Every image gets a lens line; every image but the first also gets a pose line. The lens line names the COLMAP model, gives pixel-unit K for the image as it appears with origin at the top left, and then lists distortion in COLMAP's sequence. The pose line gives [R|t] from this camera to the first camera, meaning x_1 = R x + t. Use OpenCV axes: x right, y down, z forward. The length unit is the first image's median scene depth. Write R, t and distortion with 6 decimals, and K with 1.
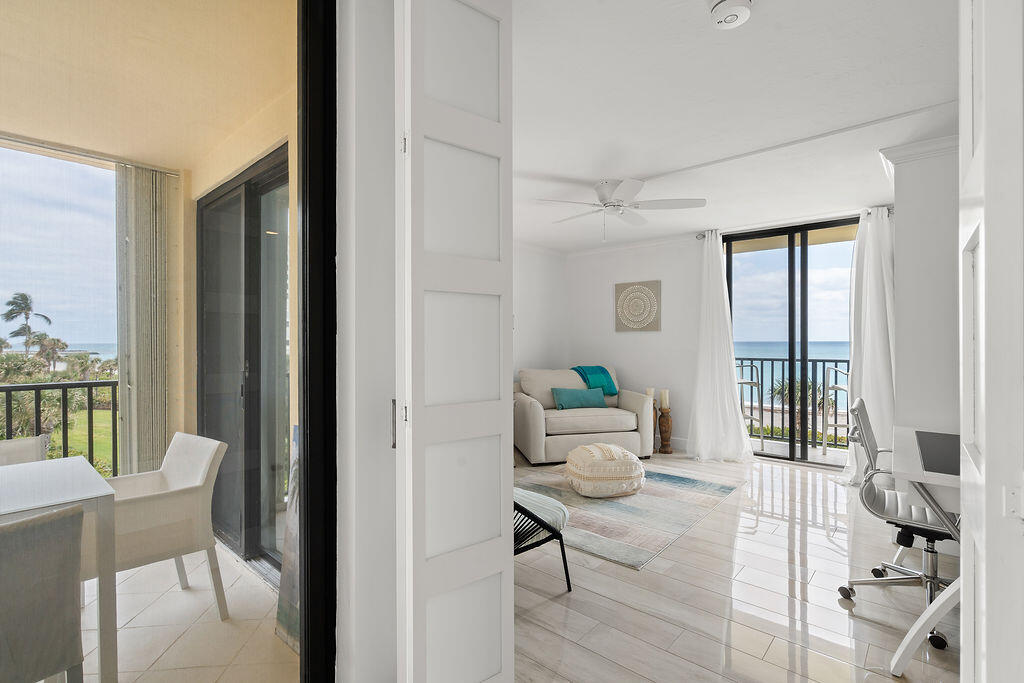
lens RADIAL K [[465.3, 0, 512.0], [0, 465.3, 341.5], [0, 0, 1]] dist [0.000951, 0.000114]
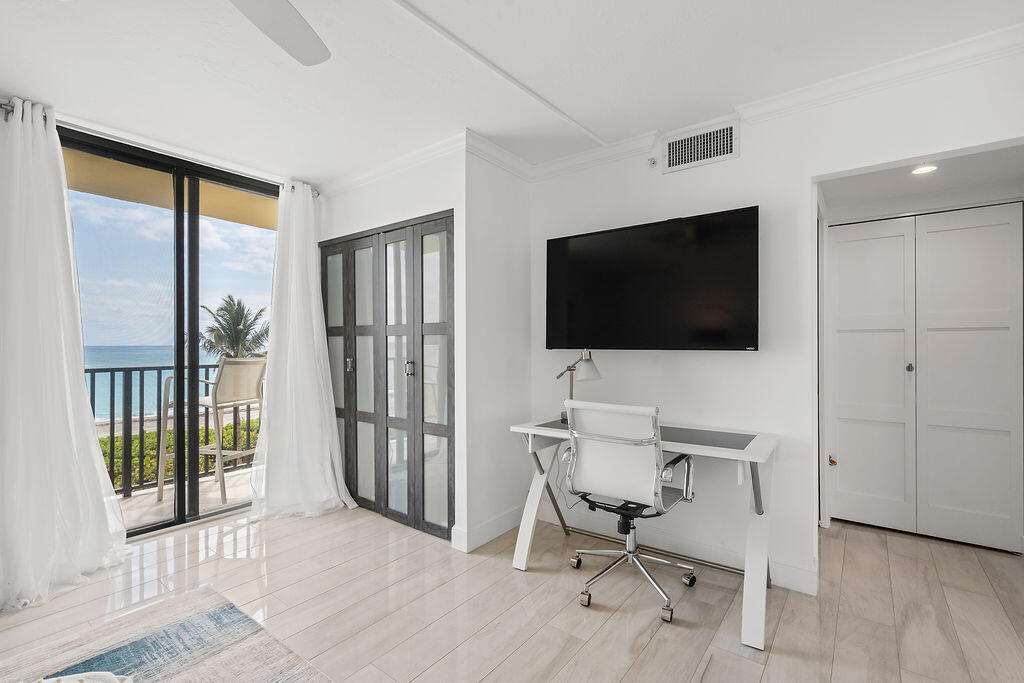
lens RADIAL K [[465.3, 0, 512.0], [0, 465.3, 341.5], [0, 0, 1]] dist [0.000951, 0.000114]
pose [[-0.054786, 0.013115, 0.998412, -0.068067], [0.004047, 0.999908, -0.012913, 0.013399], [-0.998490, 0.003333, -0.054834, 0.577037]]
